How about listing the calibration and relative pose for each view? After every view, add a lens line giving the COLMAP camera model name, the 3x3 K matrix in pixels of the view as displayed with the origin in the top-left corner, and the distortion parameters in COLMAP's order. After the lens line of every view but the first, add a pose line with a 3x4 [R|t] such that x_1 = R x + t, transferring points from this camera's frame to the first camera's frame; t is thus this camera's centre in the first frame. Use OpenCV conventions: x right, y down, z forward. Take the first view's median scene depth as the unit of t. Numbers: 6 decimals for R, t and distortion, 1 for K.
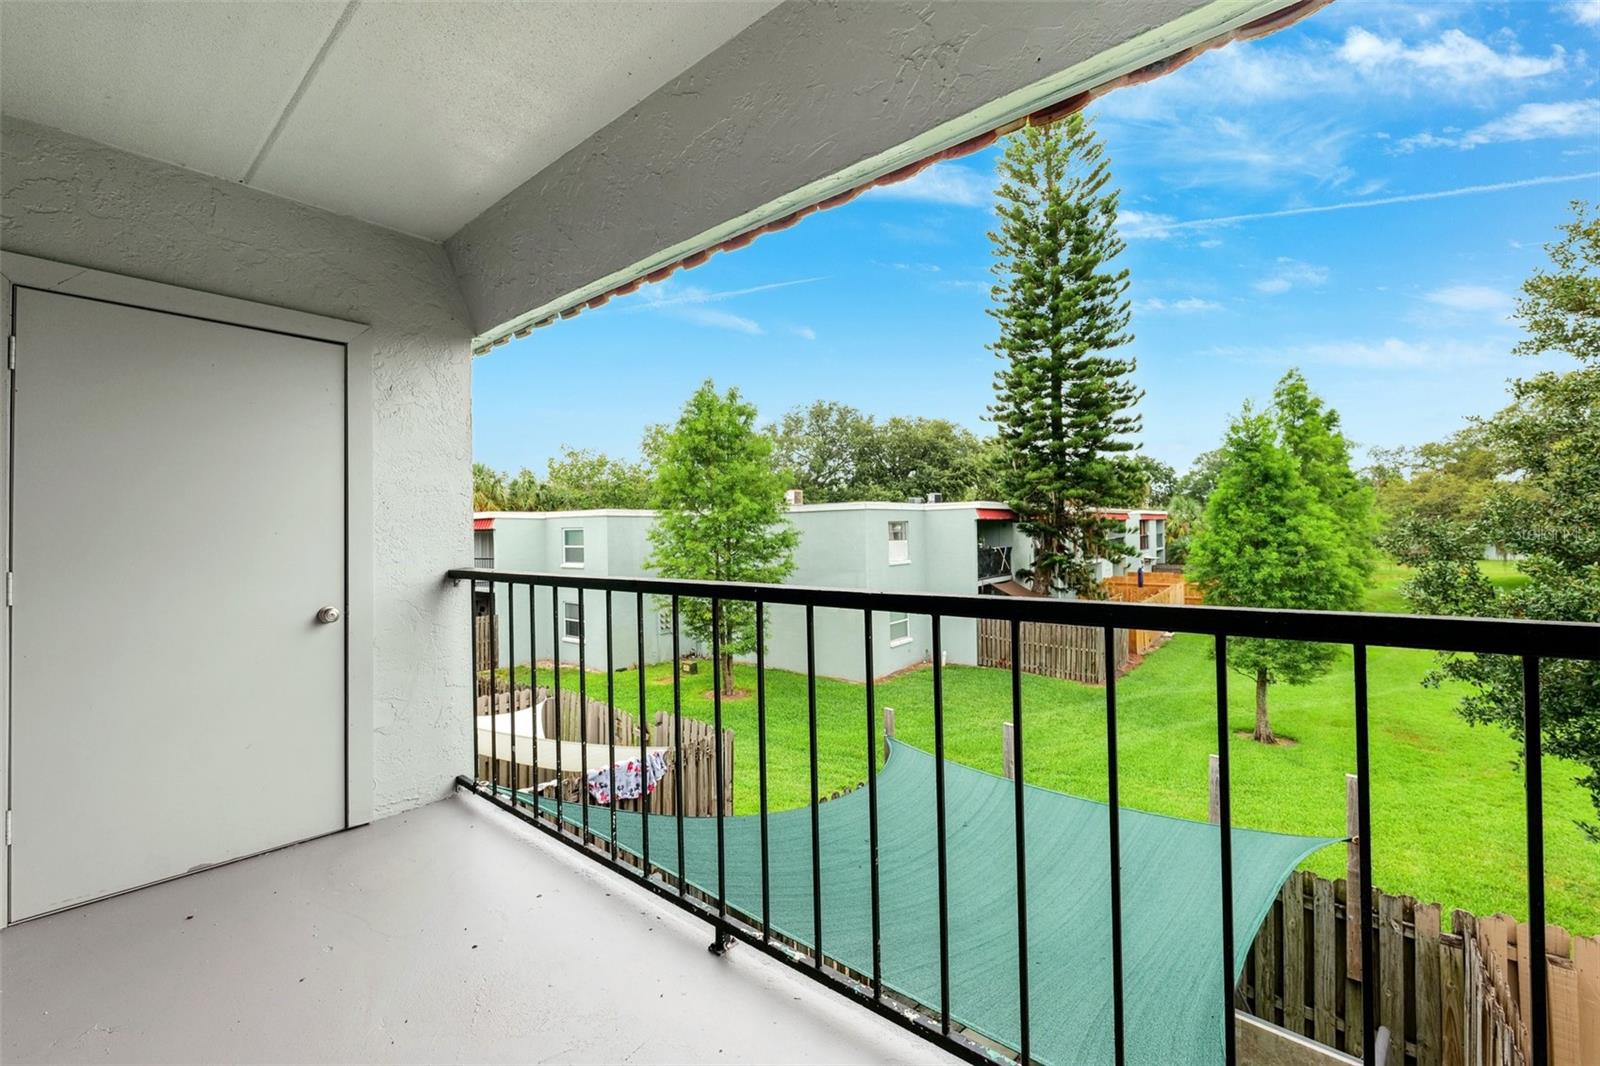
lens RADIAL K [[661.6, 0, 798.1], [0, 661.6, 531.7], [0, 0, 1]] dist [-0.012968, 0.001129]
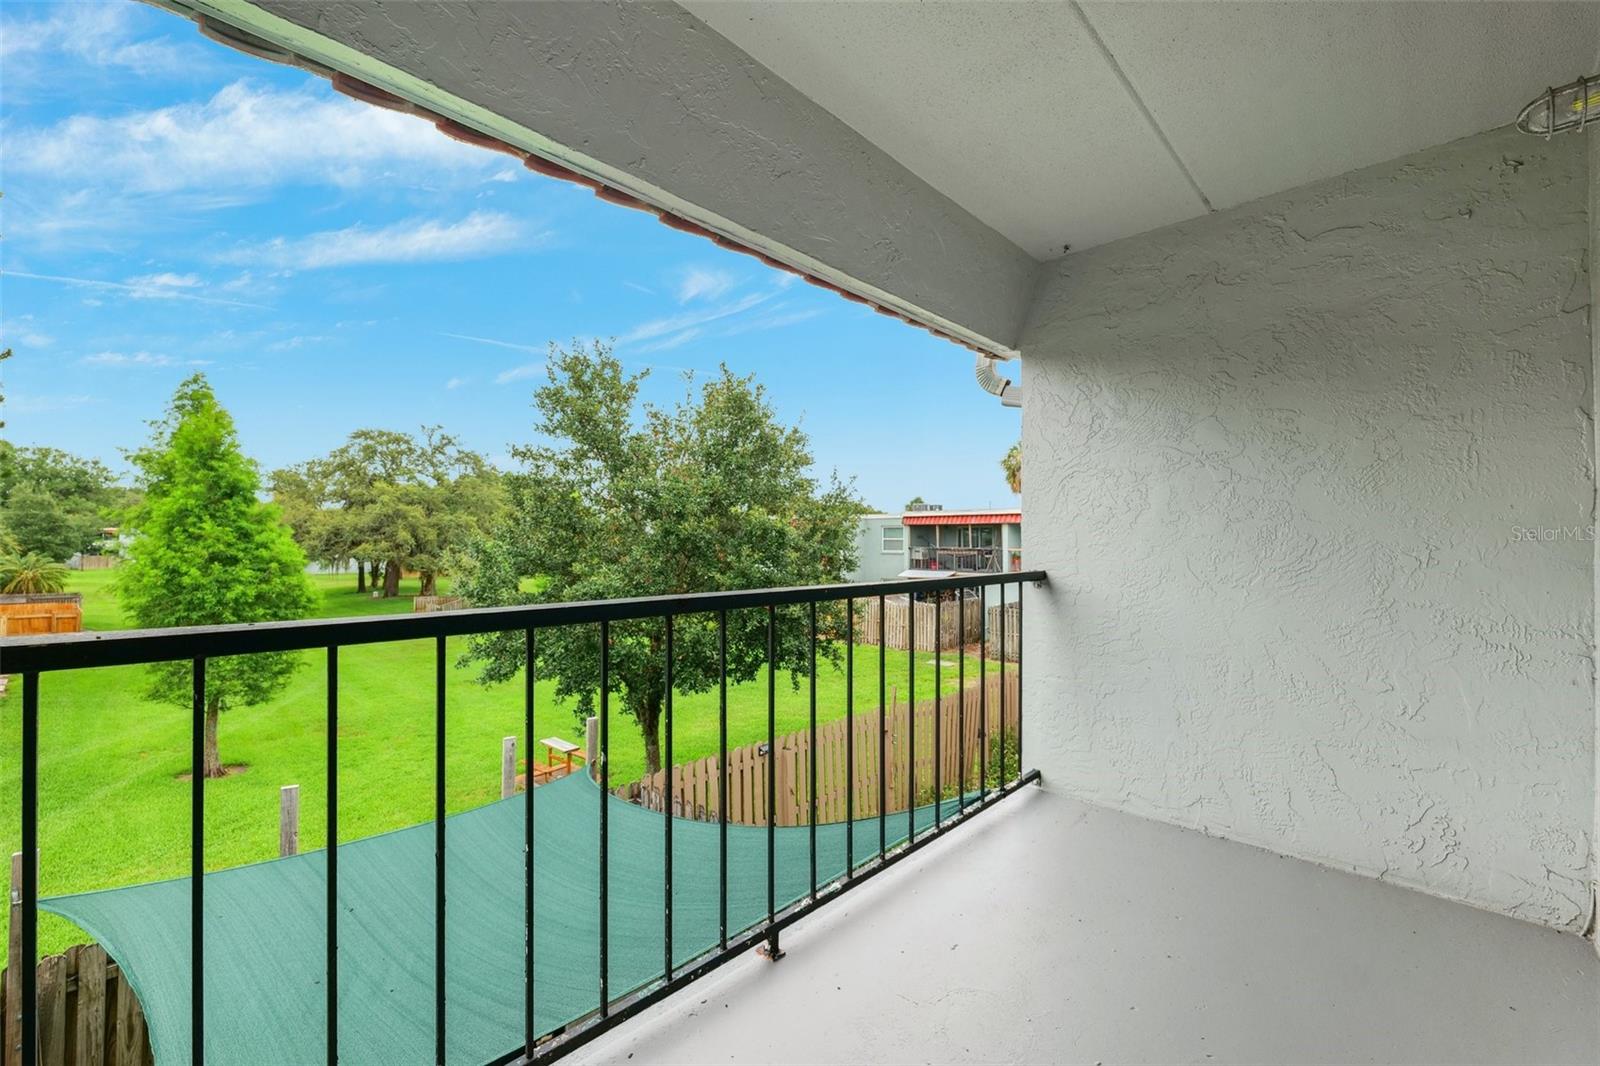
lens RADIAL K [[661.6, 0, 798.2], [0, 661.6, 533.3], [0, 0, 1]] dist [-0.012968, 0.001129]
pose [[0.063648, 0.033346, 0.997415, -0.174198], [-0.008056, 0.999426, -0.032900, 0.003437], [-0.997940, -0.005941, 0.063880, 0.137658]]
